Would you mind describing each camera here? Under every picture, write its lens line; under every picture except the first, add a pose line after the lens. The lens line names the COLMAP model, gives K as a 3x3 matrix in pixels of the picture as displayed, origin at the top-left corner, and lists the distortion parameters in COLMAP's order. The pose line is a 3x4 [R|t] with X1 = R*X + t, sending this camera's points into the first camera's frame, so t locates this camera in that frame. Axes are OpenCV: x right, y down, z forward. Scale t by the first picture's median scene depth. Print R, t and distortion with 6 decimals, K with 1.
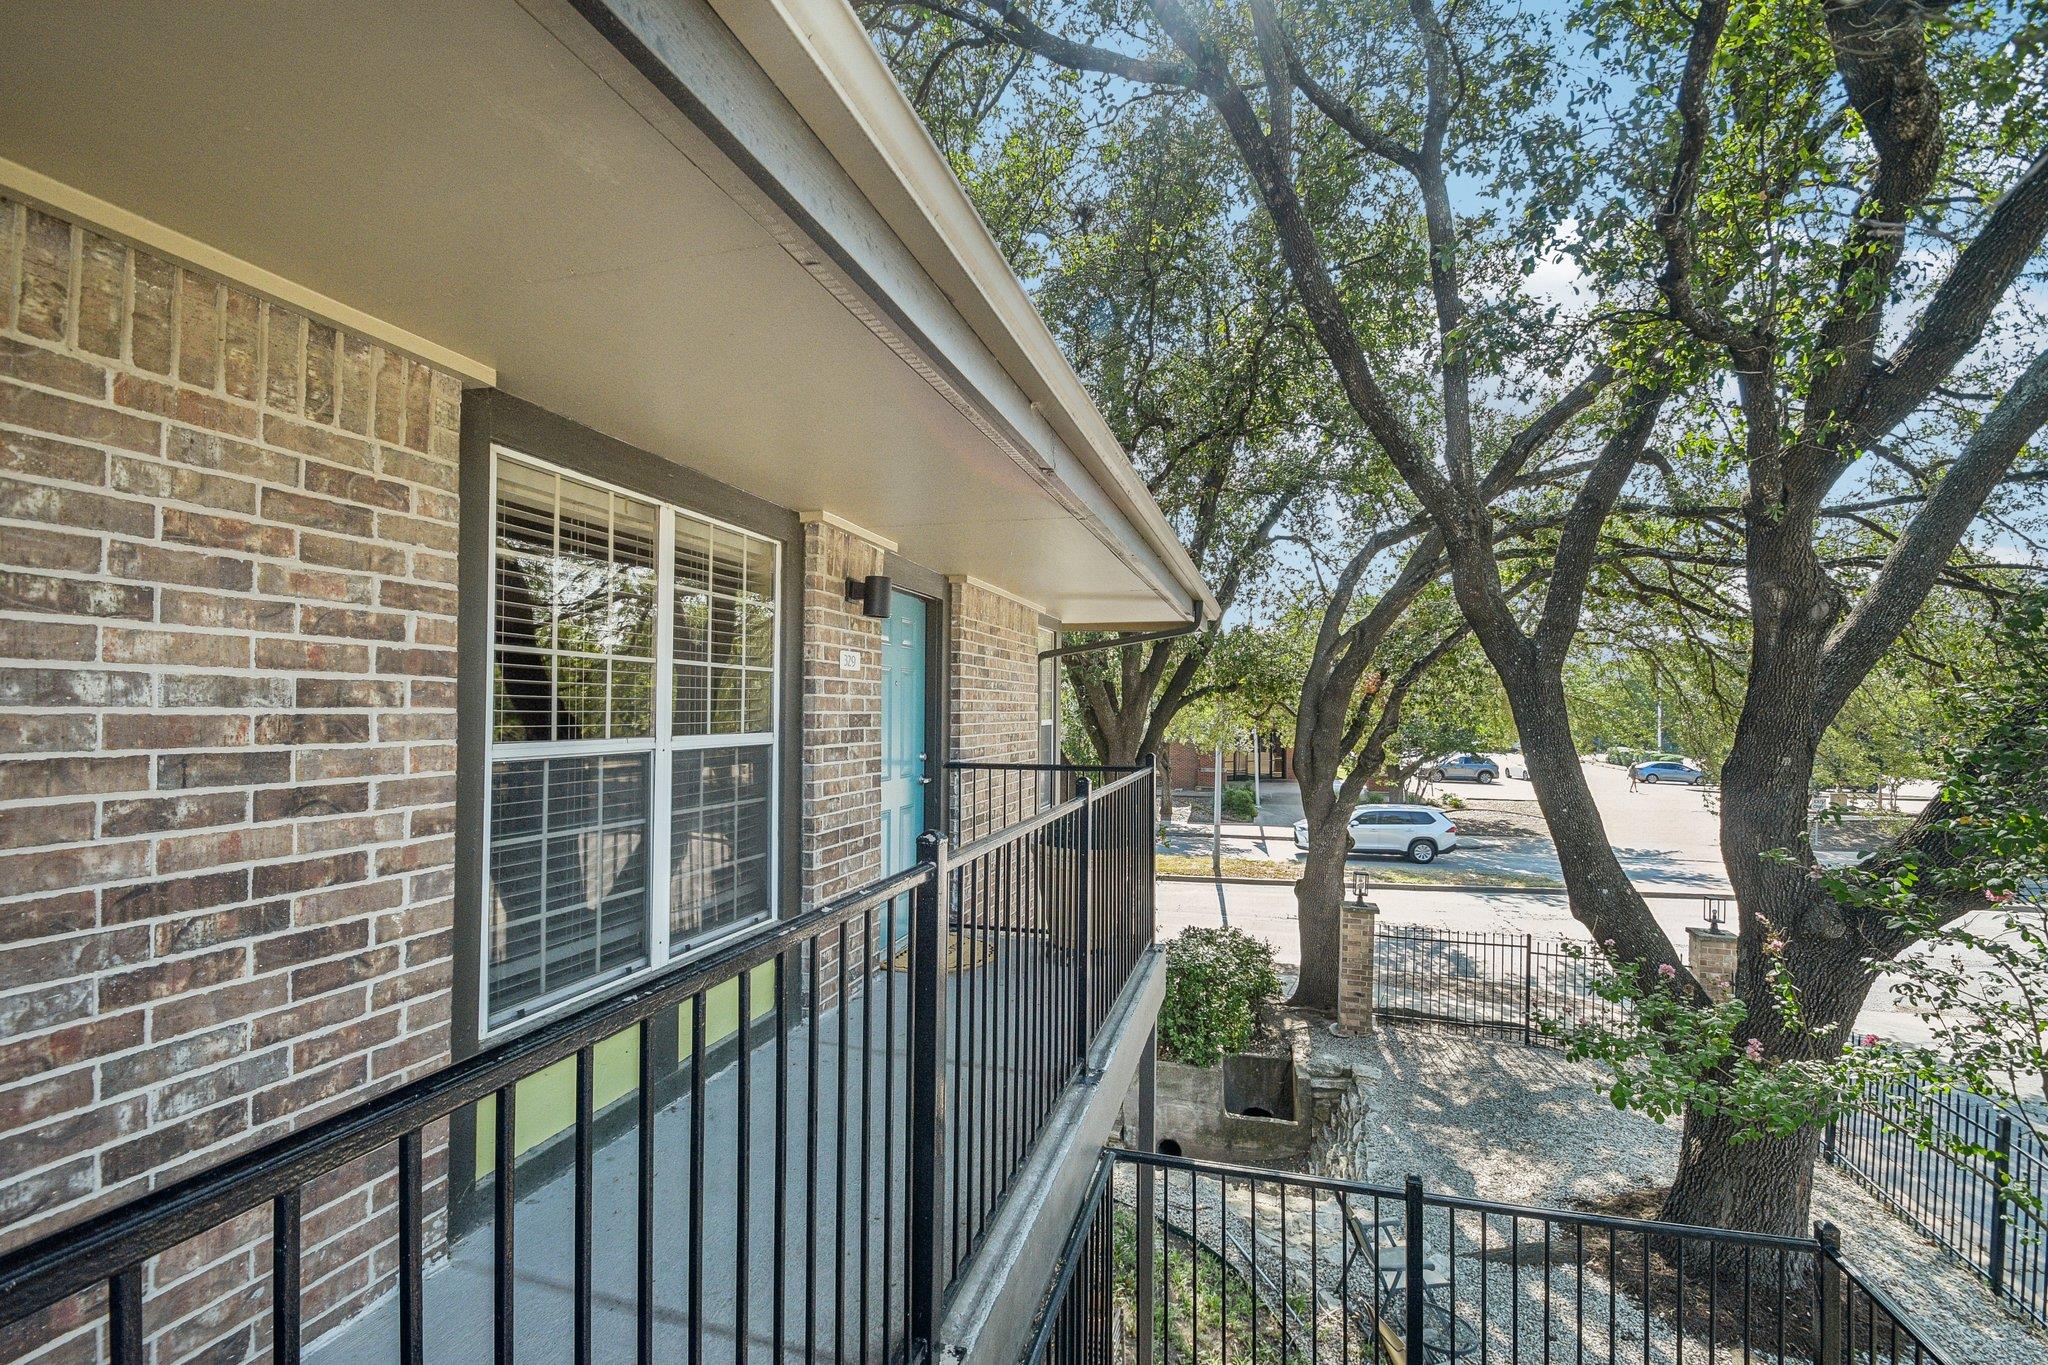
lens RADIAL K [[903.6, 0, 1020.4], [0, 903.6, 691.7], [0, 0, 1]] dist [0.000823, 0.000129]
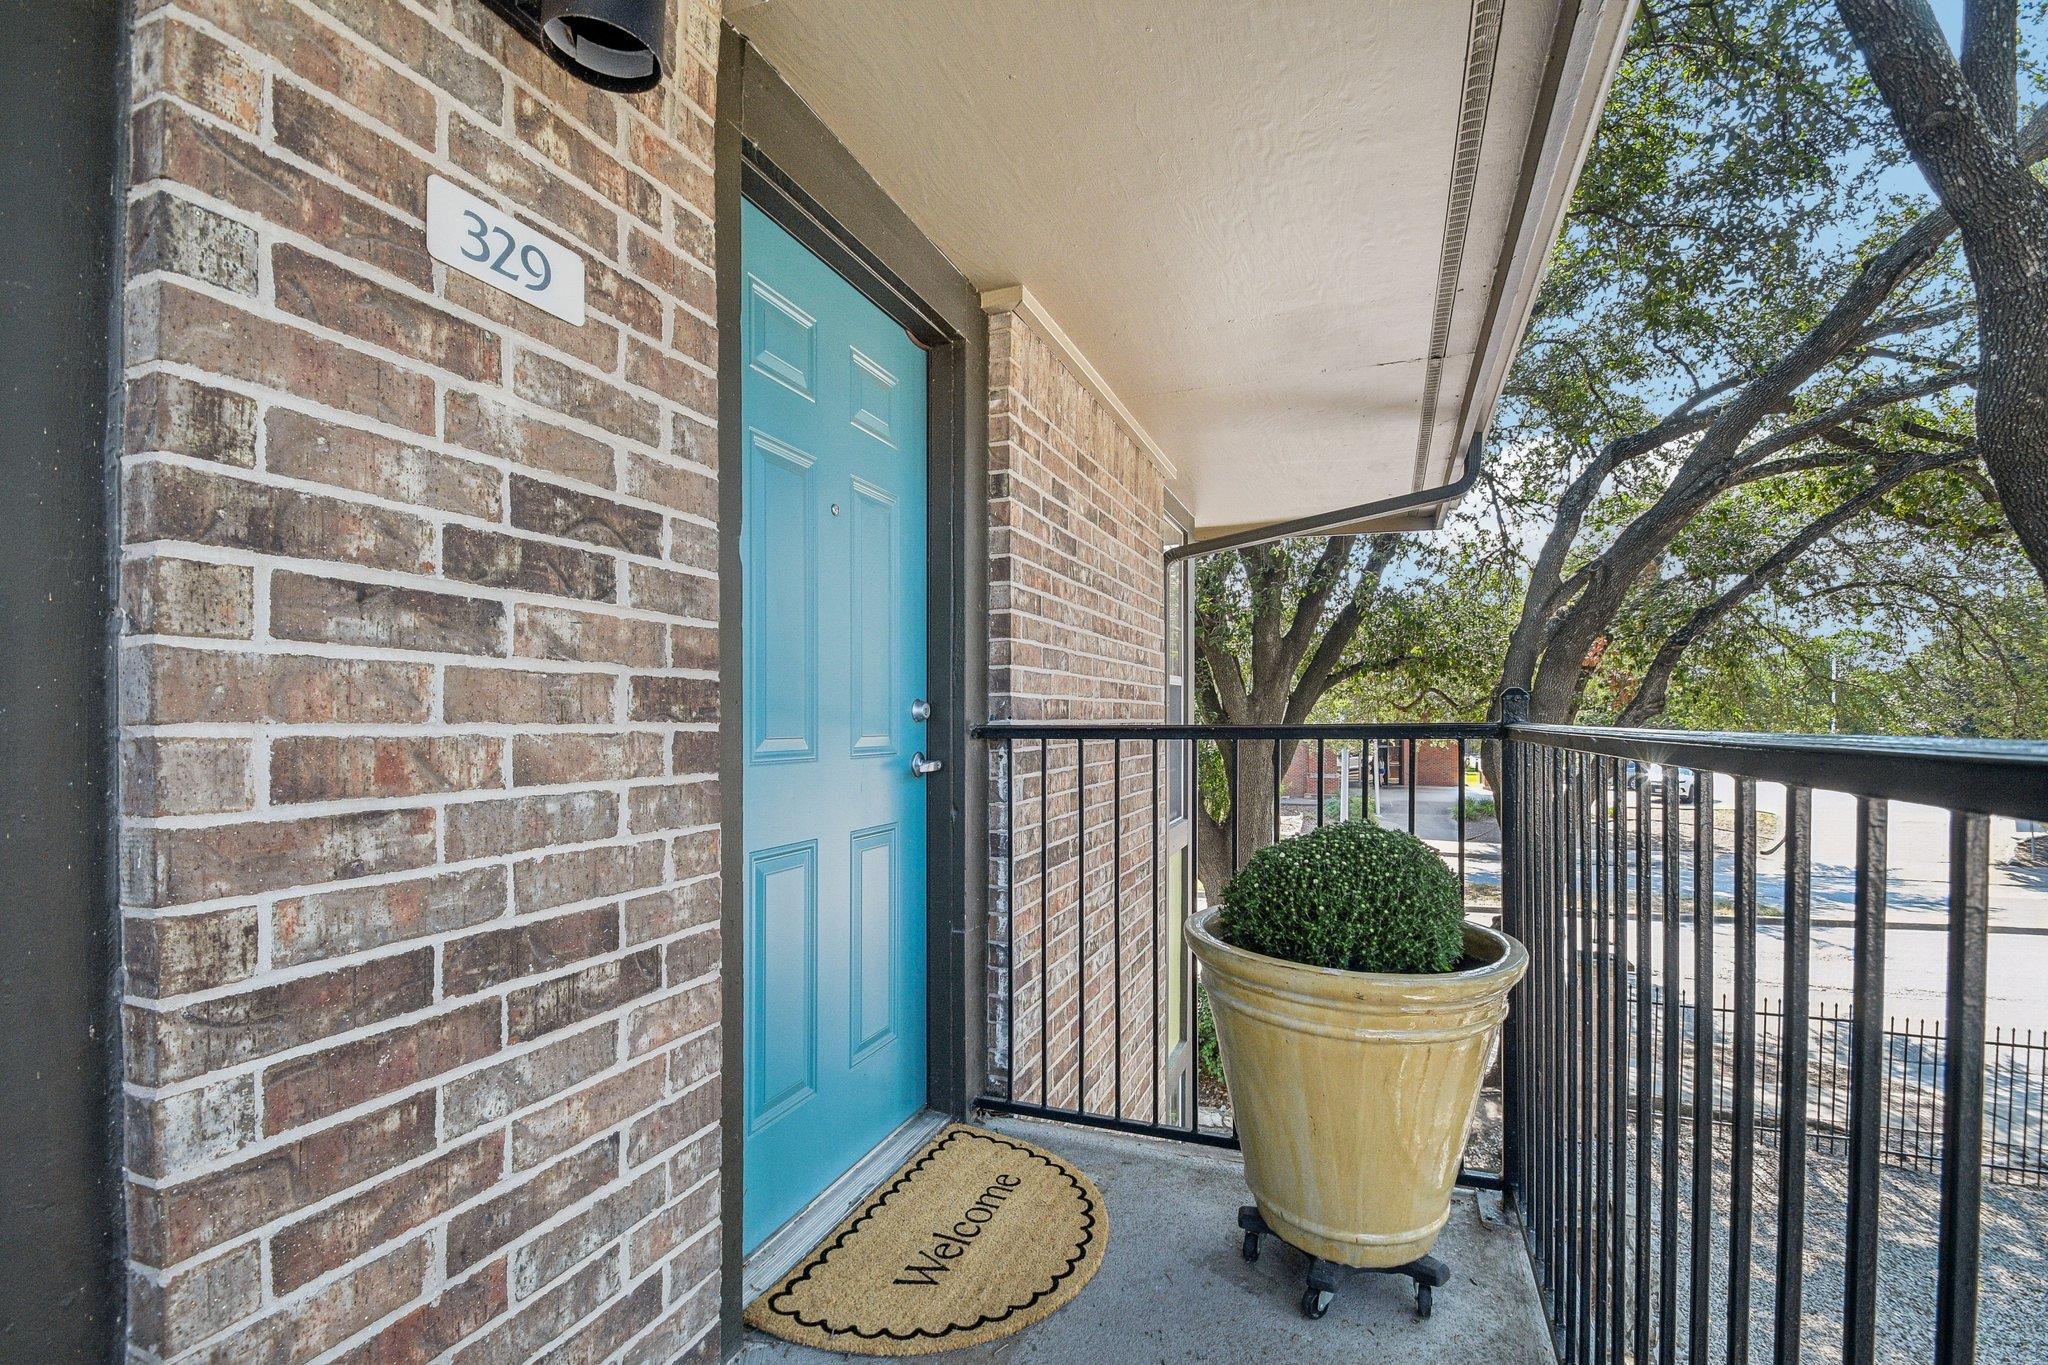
lens RADIAL K [[903.6, 0, 1025.8], [0, 903.6, 703.6], [0, 0, 1]] dist [0.000823, 0.000129]
pose [[0.995506, -0.011028, -0.094052, -0.017894], [0.011455, 0.999926, 0.004002, 0.061970], [0.094001, -0.005062, 0.995559, 0.535953]]
